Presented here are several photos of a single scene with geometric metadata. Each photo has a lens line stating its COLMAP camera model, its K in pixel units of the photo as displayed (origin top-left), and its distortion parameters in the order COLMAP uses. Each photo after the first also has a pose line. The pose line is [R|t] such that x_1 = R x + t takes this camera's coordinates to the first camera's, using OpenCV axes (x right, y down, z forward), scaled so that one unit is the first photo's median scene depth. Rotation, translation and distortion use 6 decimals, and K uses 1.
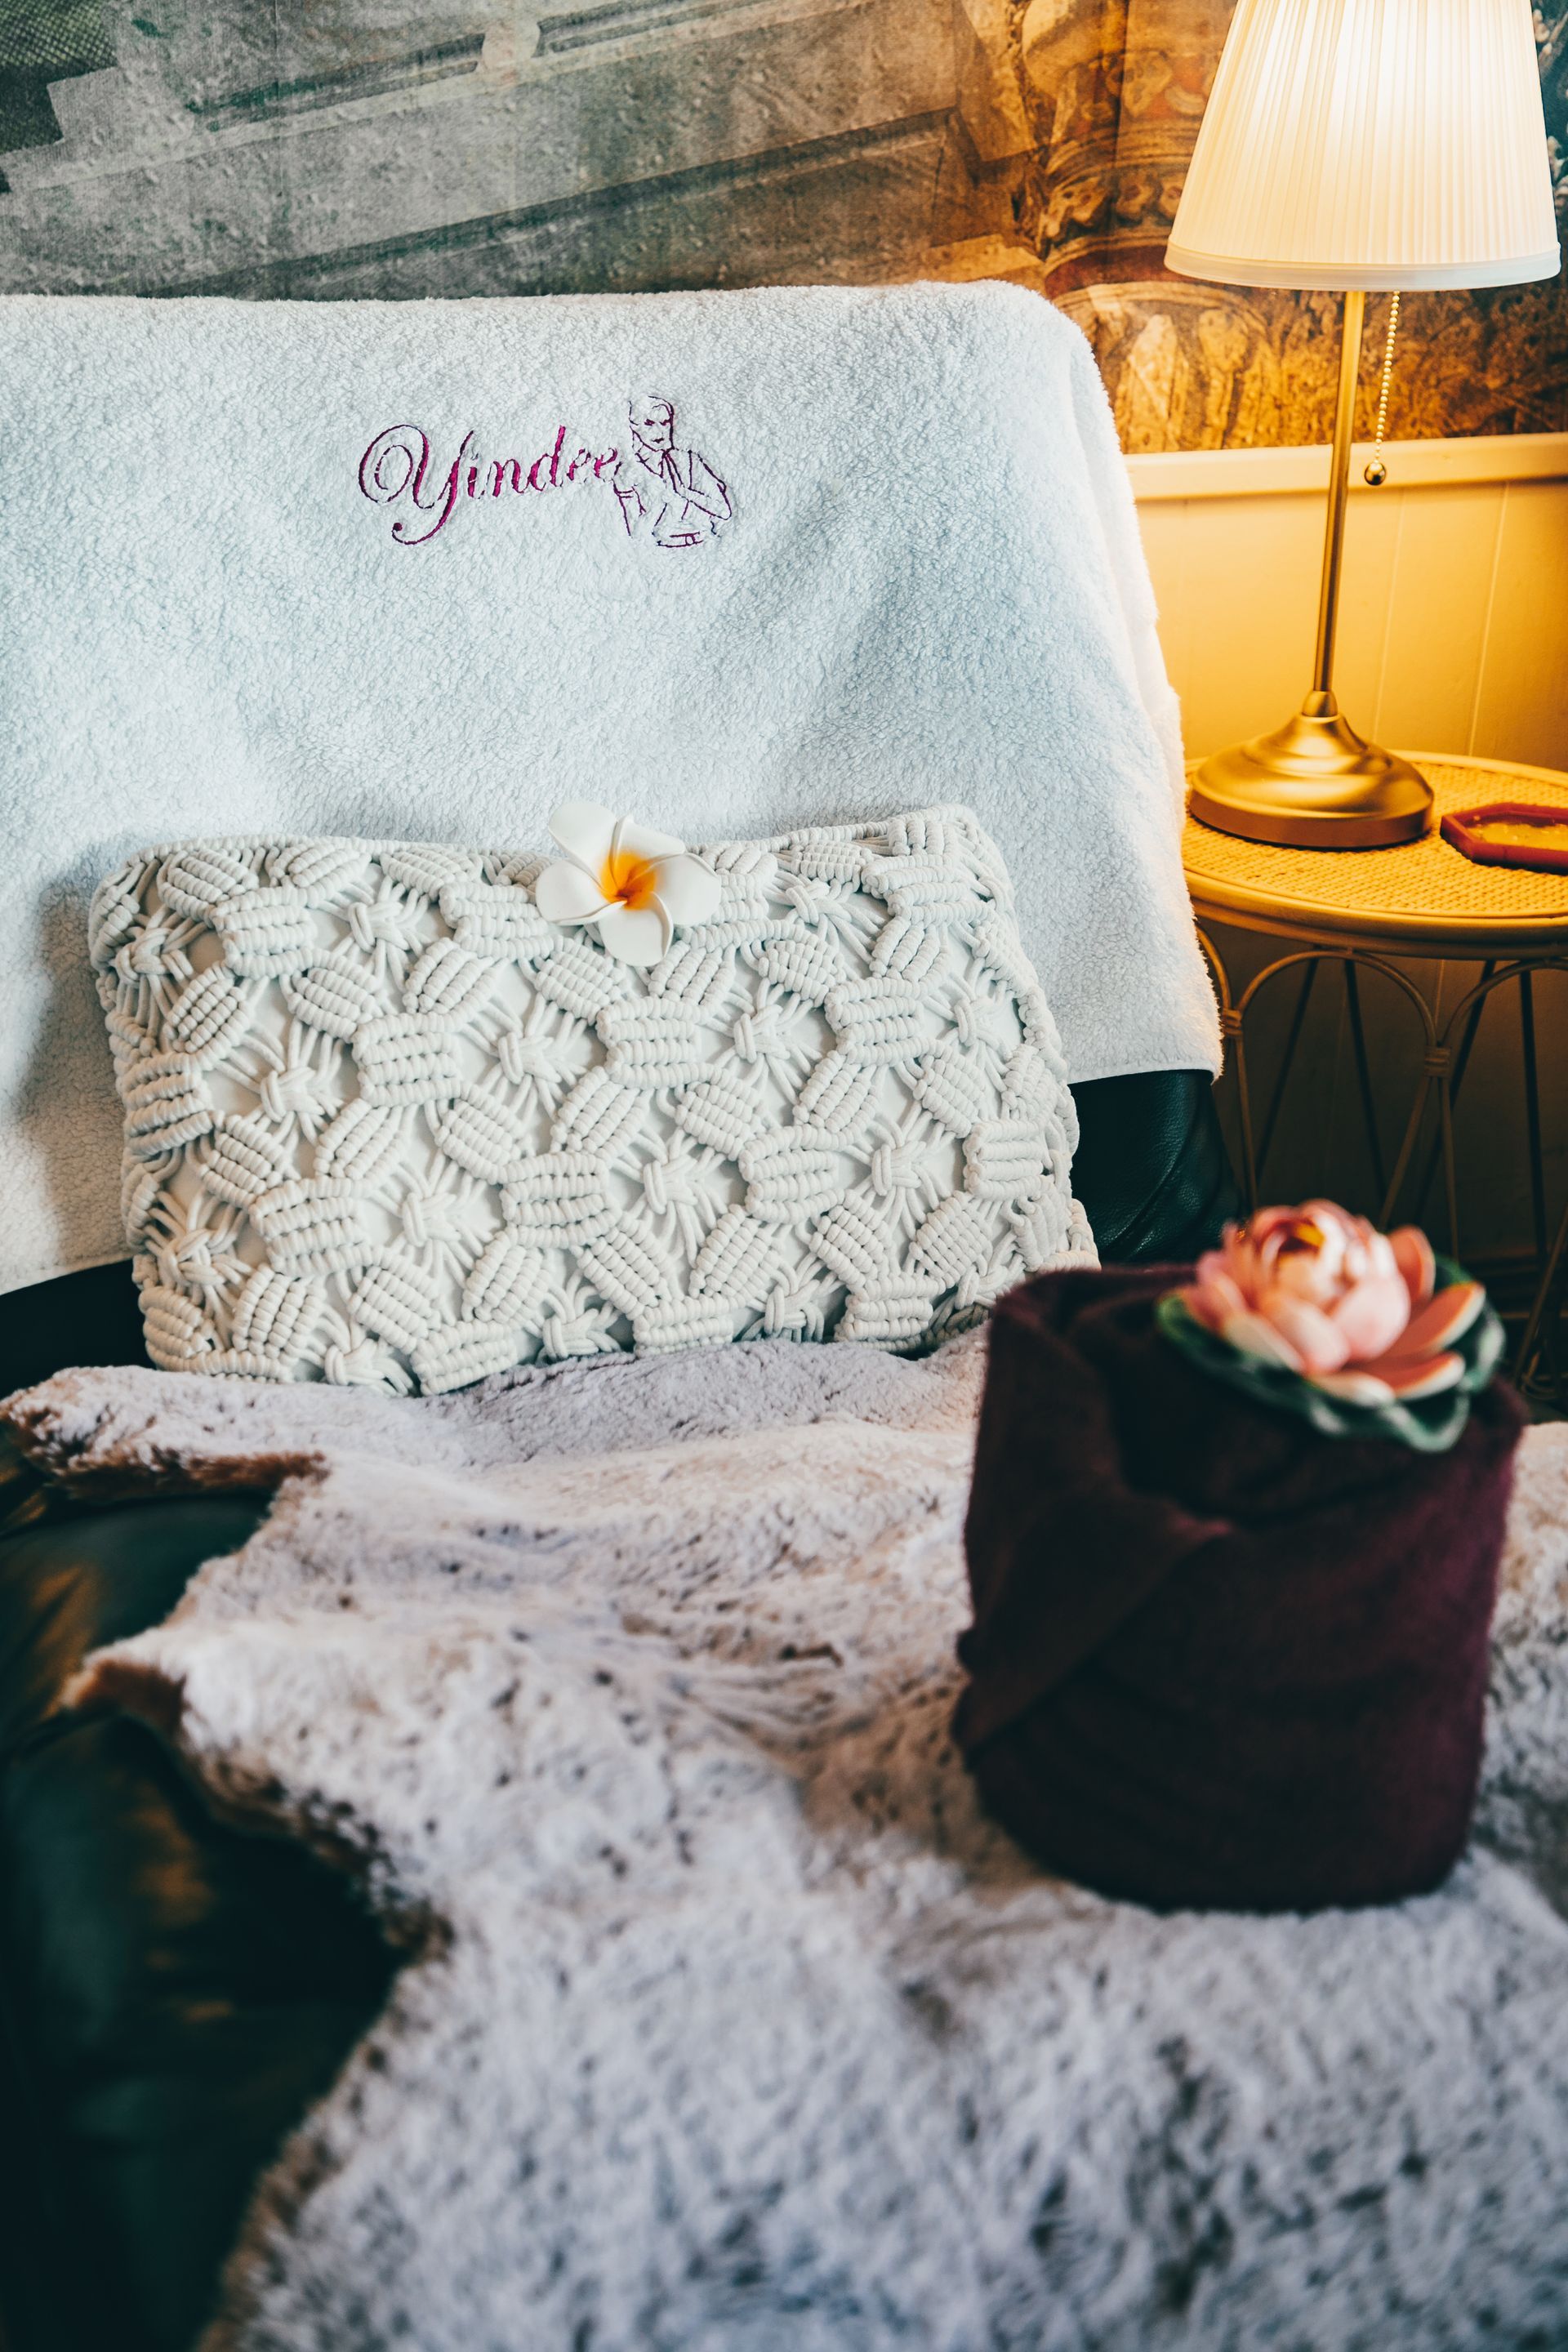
lens RADIAL K [[3410.7, 0, 784.0], [0, 3410.7, 1176.0], [0, 0, 1]] dist [0.190913, 0.114342]
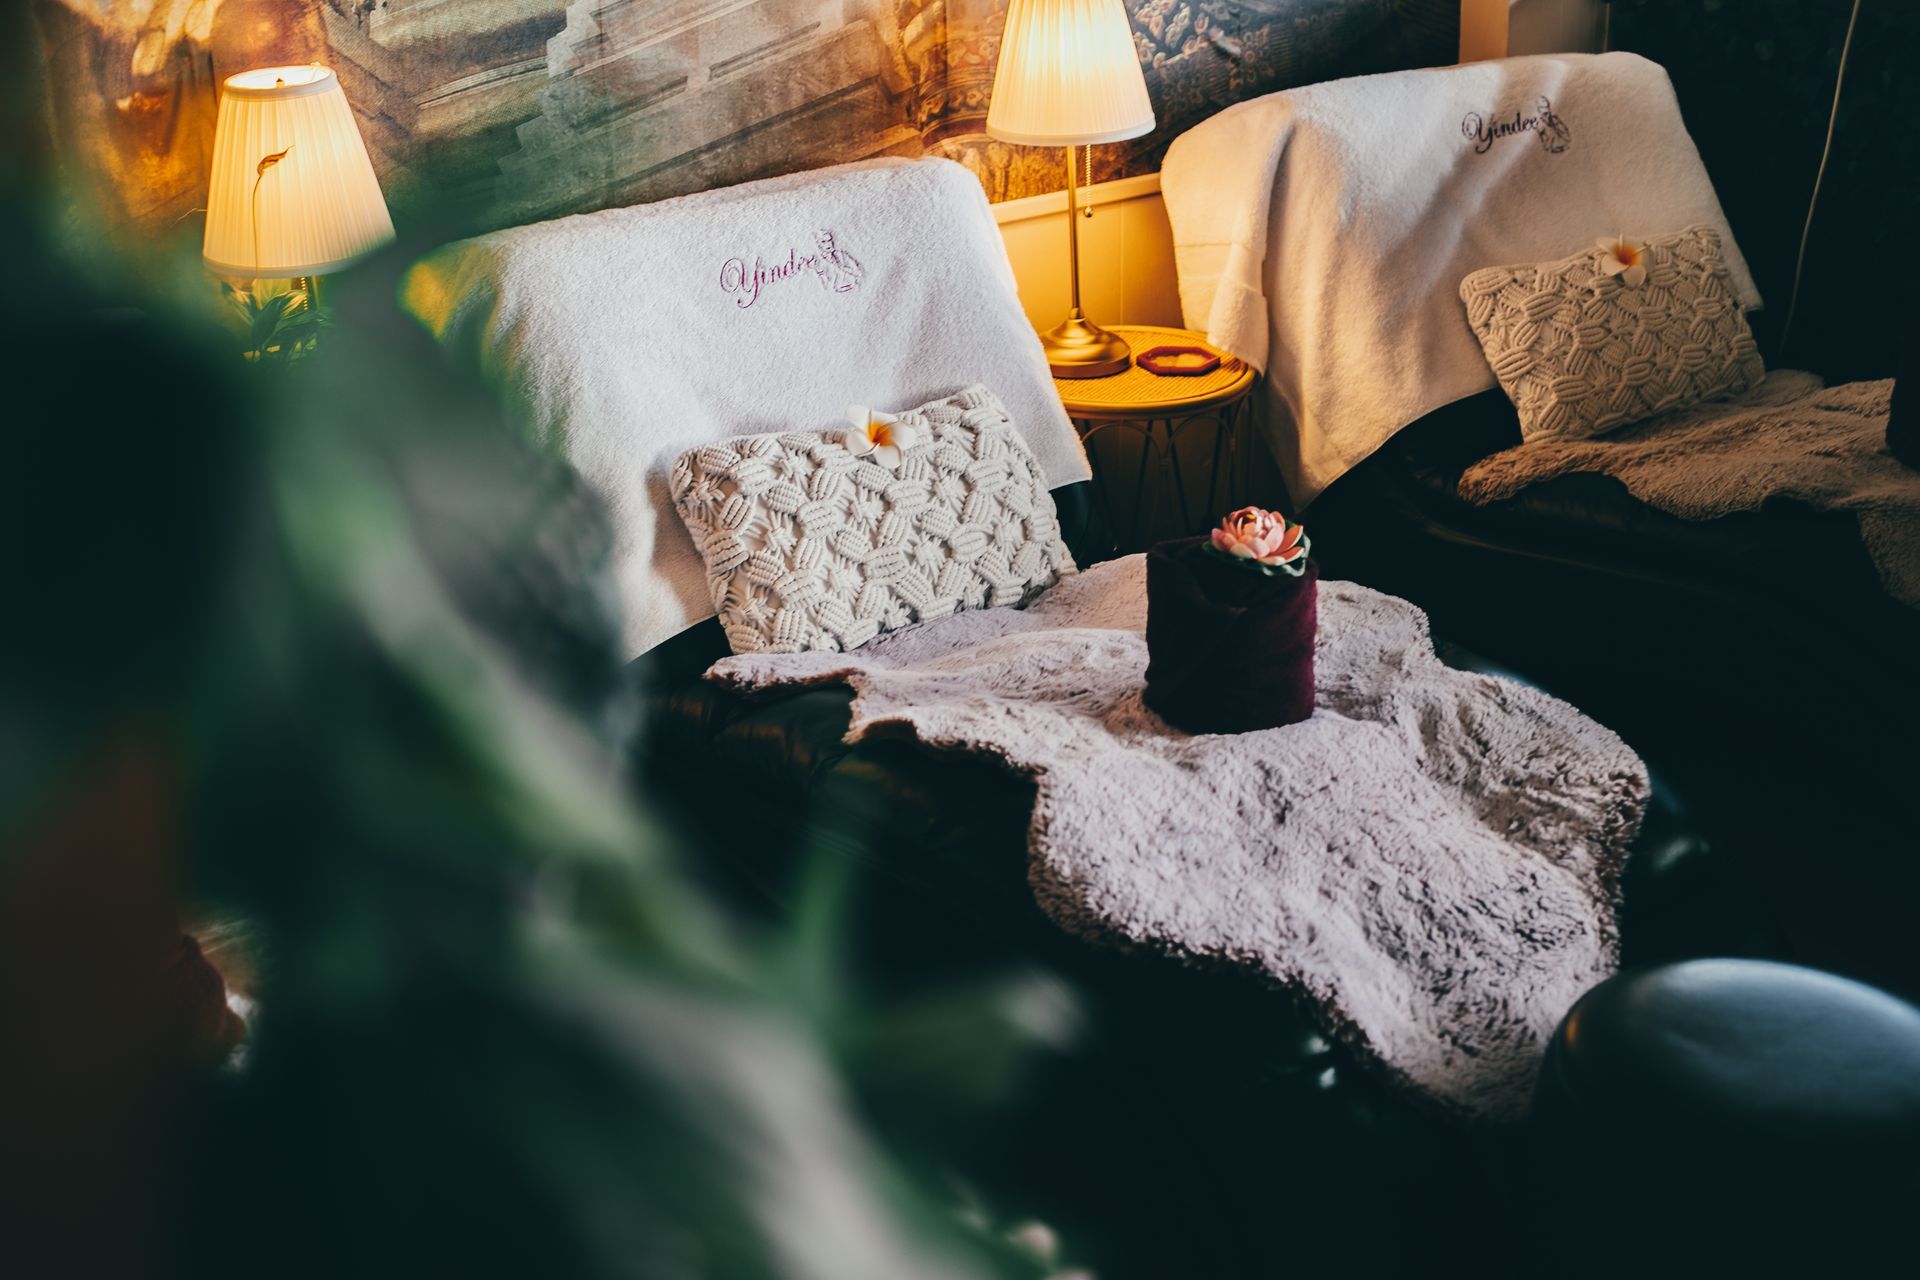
lens RADIAL K [[2677.8, 0, 960.0], [0, 2677.8, 640.0], [0, 0, 1]] dist [-0.163359, 0.083870]
pose [[0.962711, -0.156299, 0.220811, -0.409248], [0.153278, 0.987701, 0.030858, 0.007779], [-0.222919, 0.004138, 0.974828, -0.822642]]
